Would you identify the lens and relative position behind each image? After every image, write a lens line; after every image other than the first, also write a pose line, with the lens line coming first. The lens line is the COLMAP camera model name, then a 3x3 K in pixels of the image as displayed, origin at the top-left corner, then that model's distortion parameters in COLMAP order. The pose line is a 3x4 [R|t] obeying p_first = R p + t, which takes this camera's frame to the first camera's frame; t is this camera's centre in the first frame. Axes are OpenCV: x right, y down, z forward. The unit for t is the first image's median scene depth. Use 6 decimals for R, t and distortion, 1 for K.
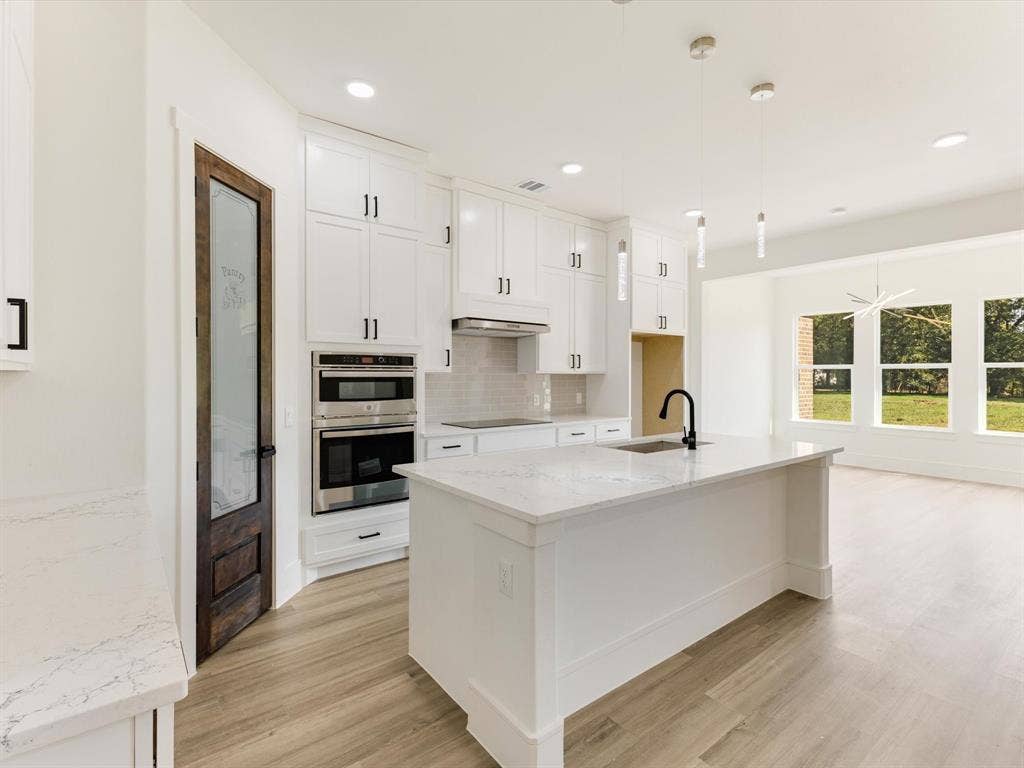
lens RADIAL K [[497.9, 0, 511.7], [0, 497.9, 375.3], [0, 0, 1]] dist [0.010001, -0.000639]
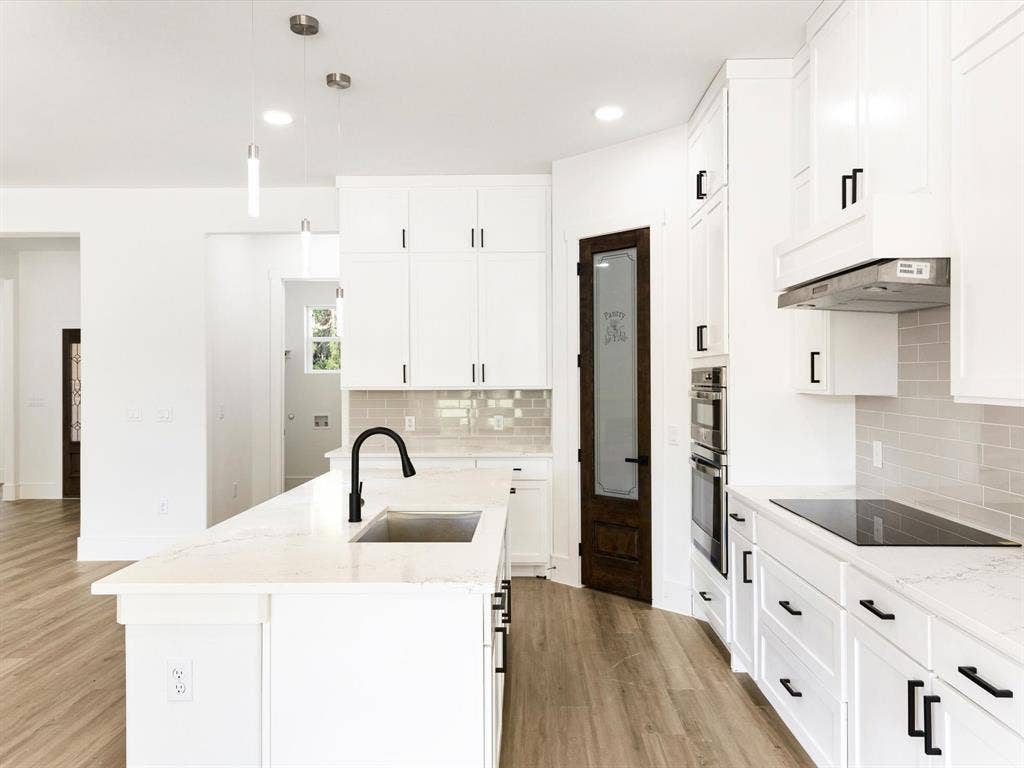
lens RADIAL K [[753.8, 0, 515.7], [0, 753.8, 373.7], [0, 0, 1]] dist [0.016843, -0.005814]
pose [[-0.627240, -0.002280, -0.778823, 0.850624], [0.002552, 0.999984, -0.004982, -0.030614], [0.778822, -0.005112, -0.627225, 1.527617]]
